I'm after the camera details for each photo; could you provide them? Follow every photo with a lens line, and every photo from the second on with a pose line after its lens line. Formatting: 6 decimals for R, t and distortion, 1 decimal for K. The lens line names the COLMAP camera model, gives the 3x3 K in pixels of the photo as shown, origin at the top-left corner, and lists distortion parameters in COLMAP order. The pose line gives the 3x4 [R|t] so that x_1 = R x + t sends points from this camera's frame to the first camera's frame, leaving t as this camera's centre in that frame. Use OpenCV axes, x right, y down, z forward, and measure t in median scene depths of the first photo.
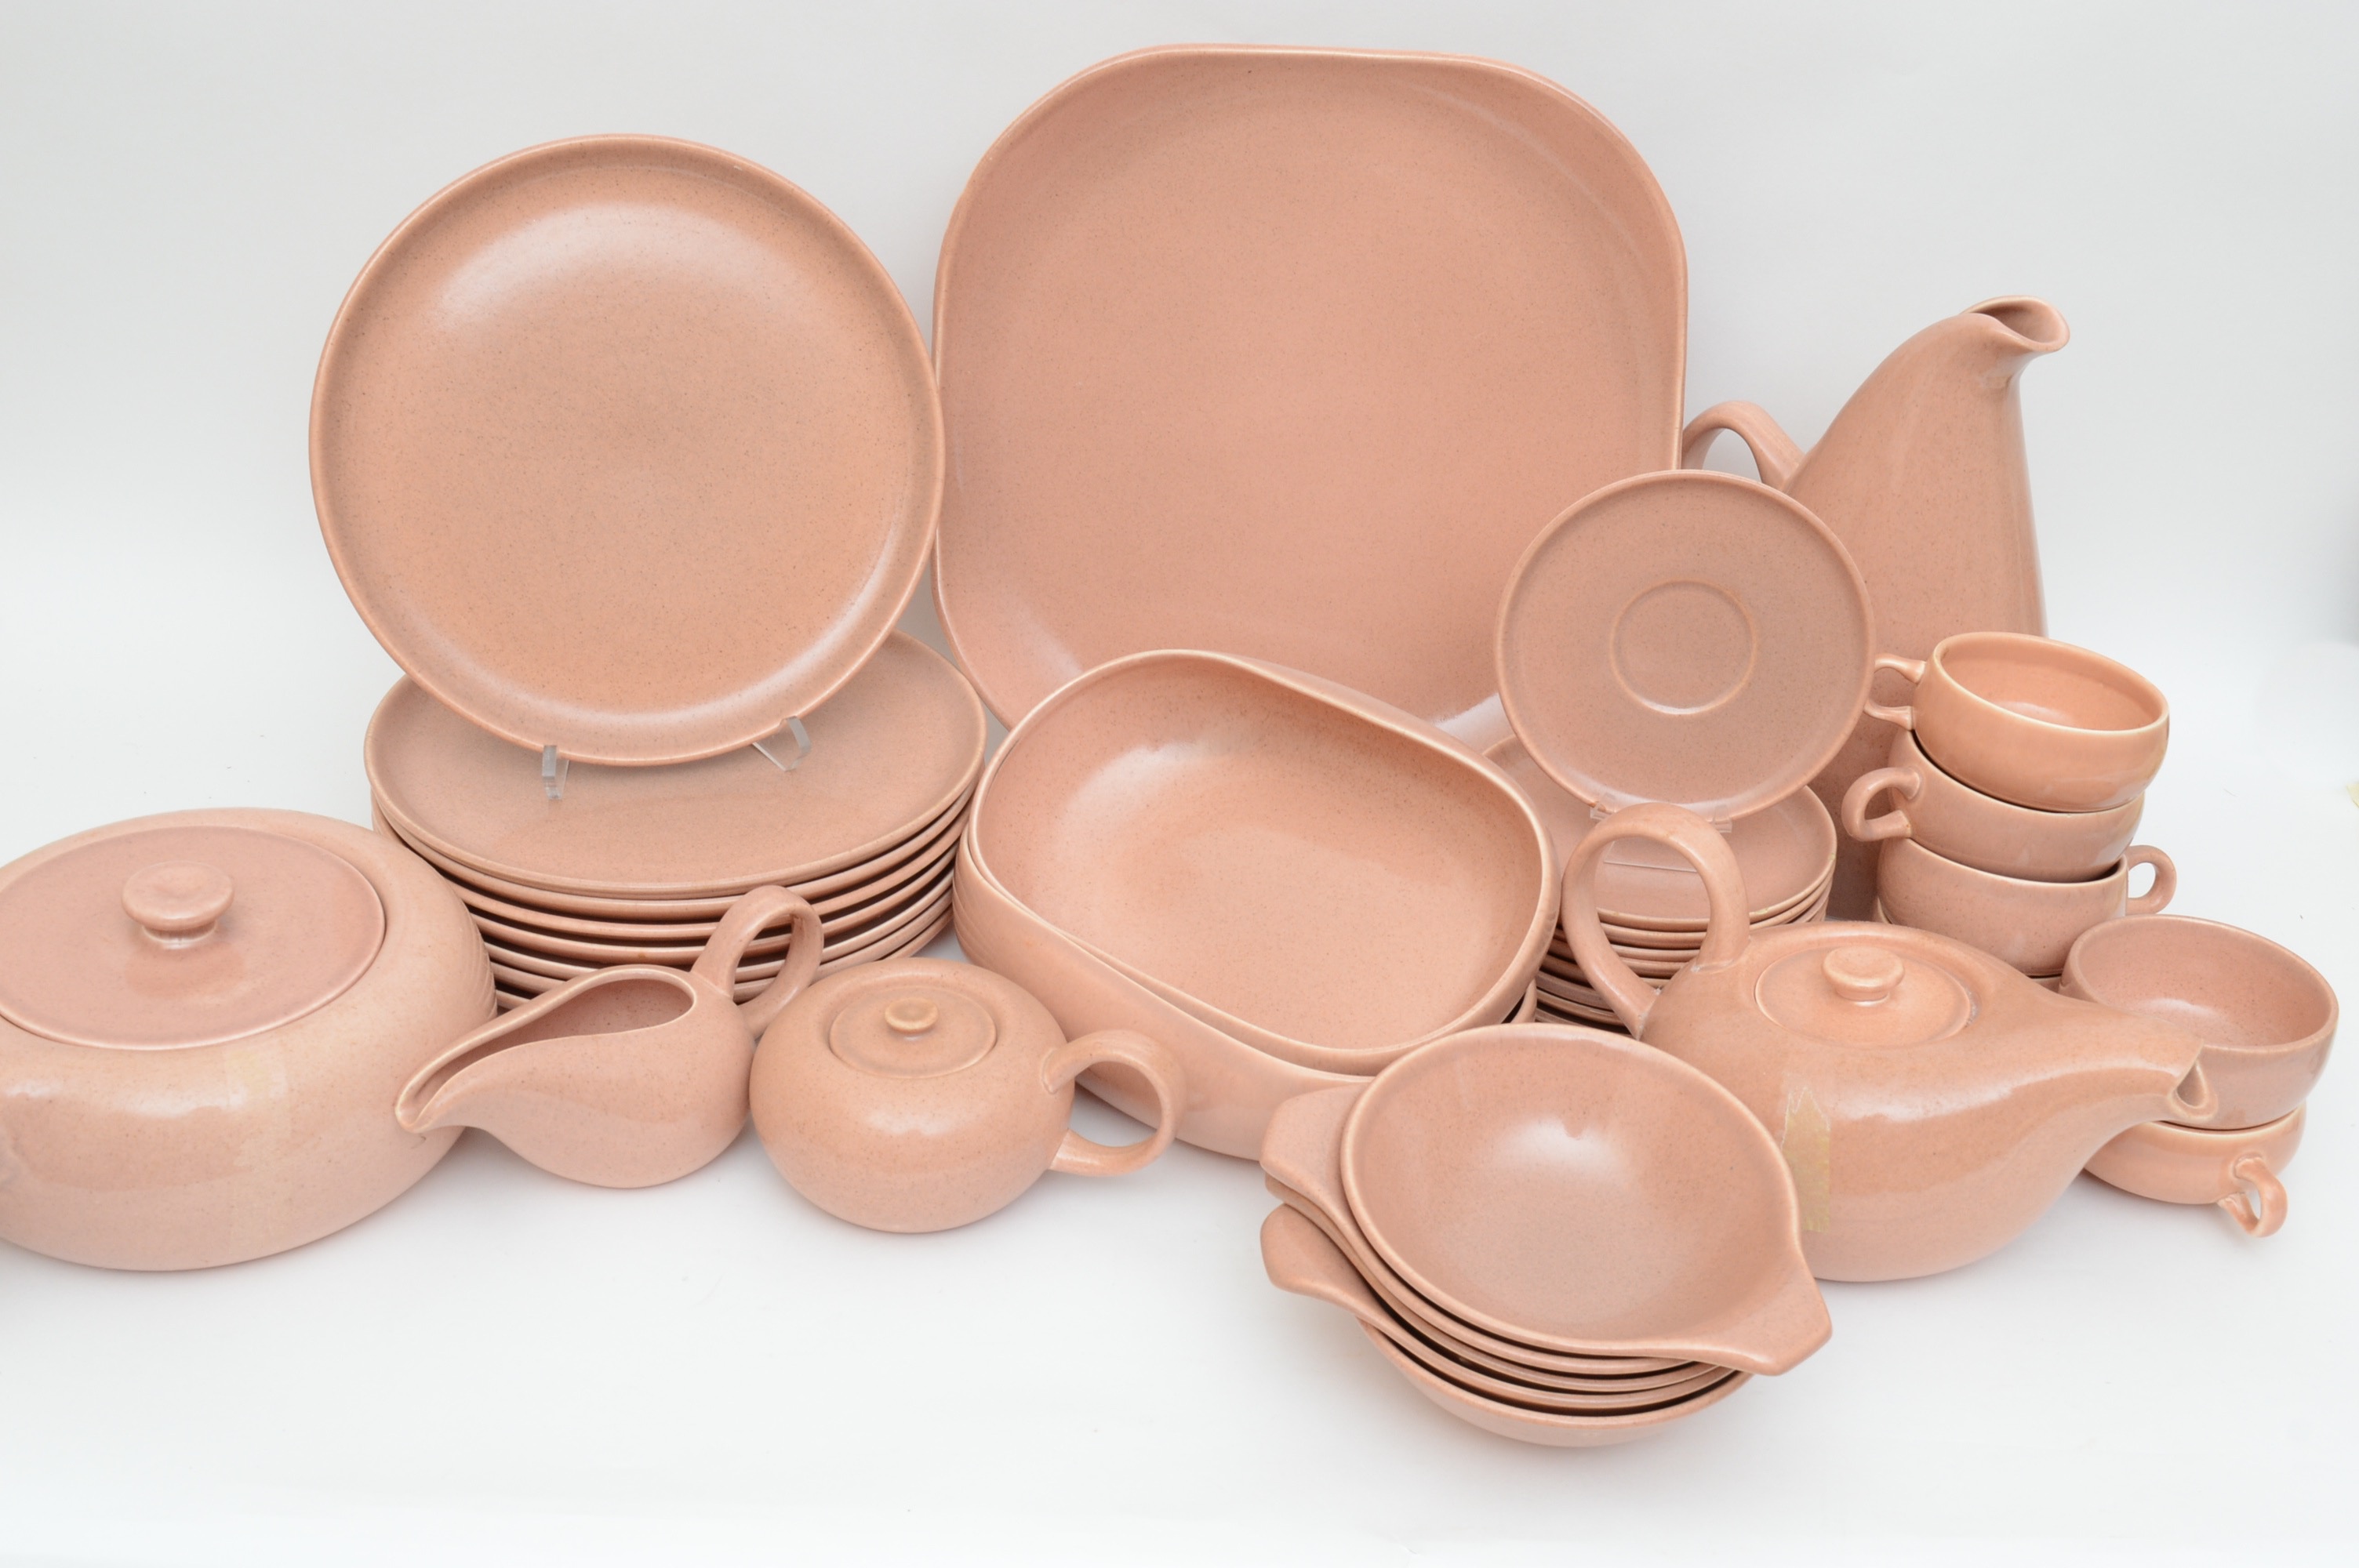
lens RADIAL K [[2561.5, 0, 1179.5], [0, 2561.5, 784.0], [0, 0, 1]] dist [-0.064280, 0.001639]
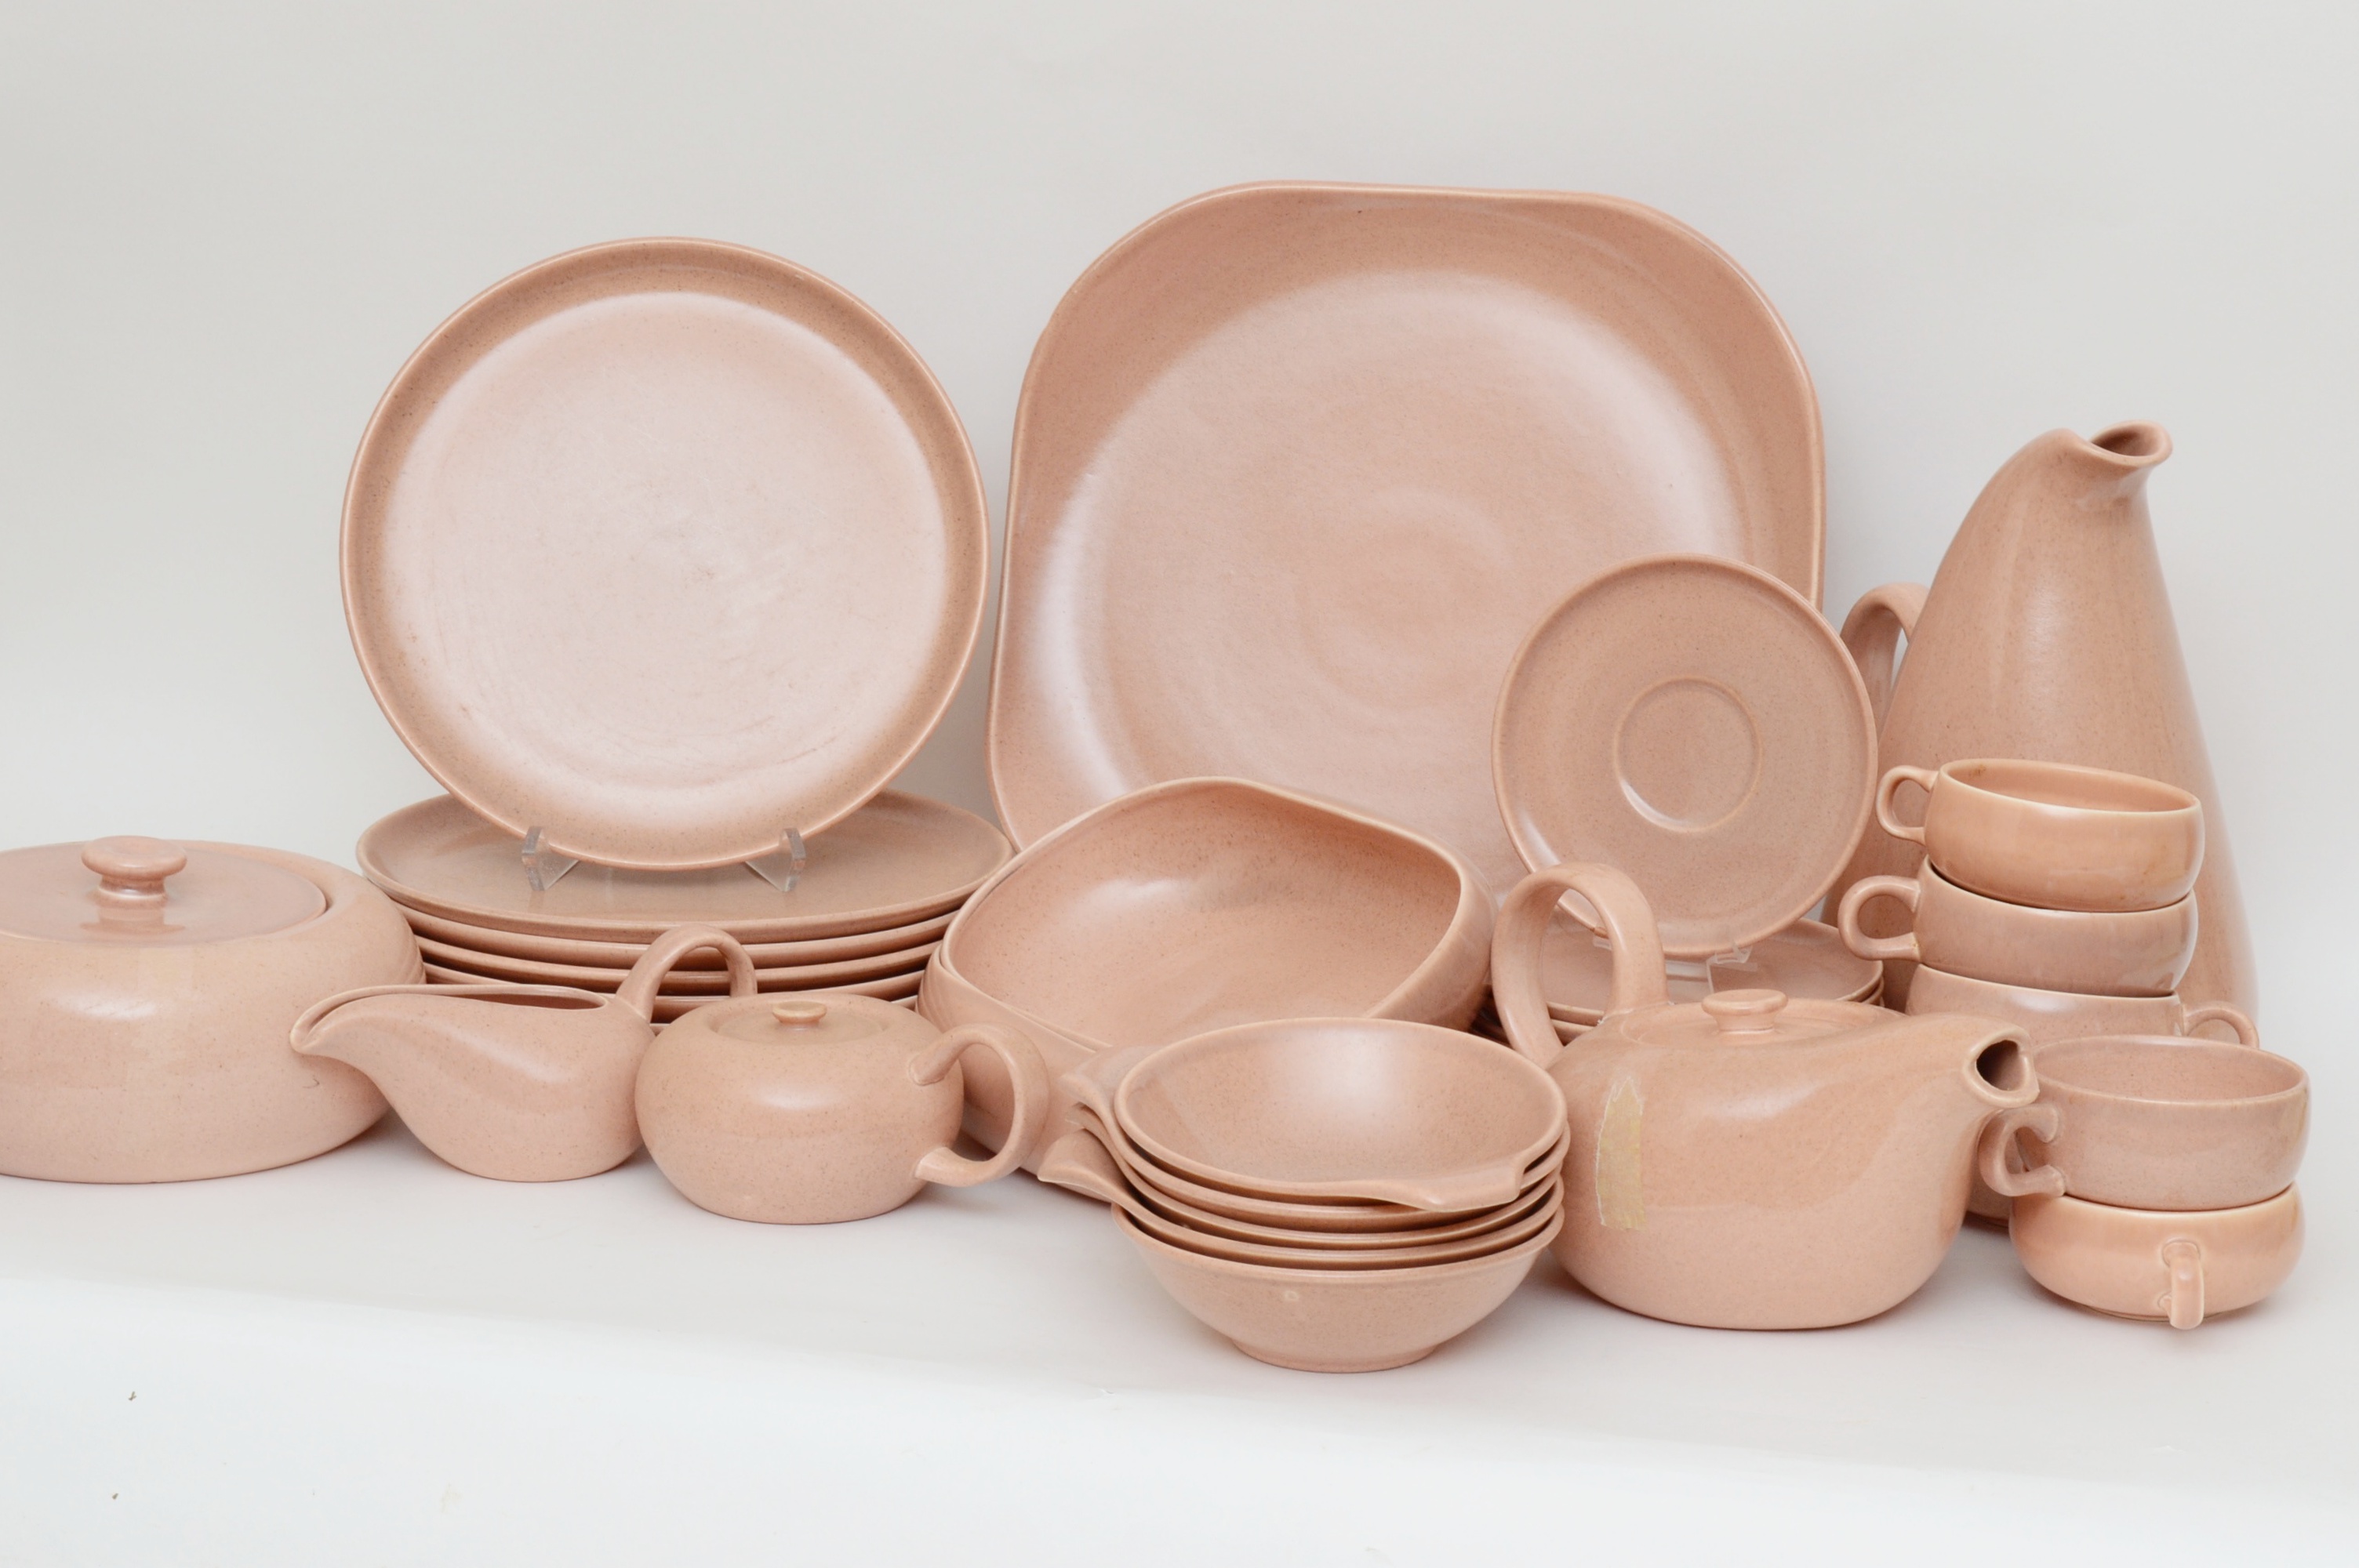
lens RADIAL K [[5391.8, 0, 1179.5], [0, 5391.8, 784.0], [0, 0, 1]] dist [0.107662, 0.144837]
pose [[0.964418, 0.030383, -0.262630, 0.535685], [-0.106426, 0.953950, -0.280452, 0.527673], [0.242015, 0.298423, 0.923240, -0.852908]]
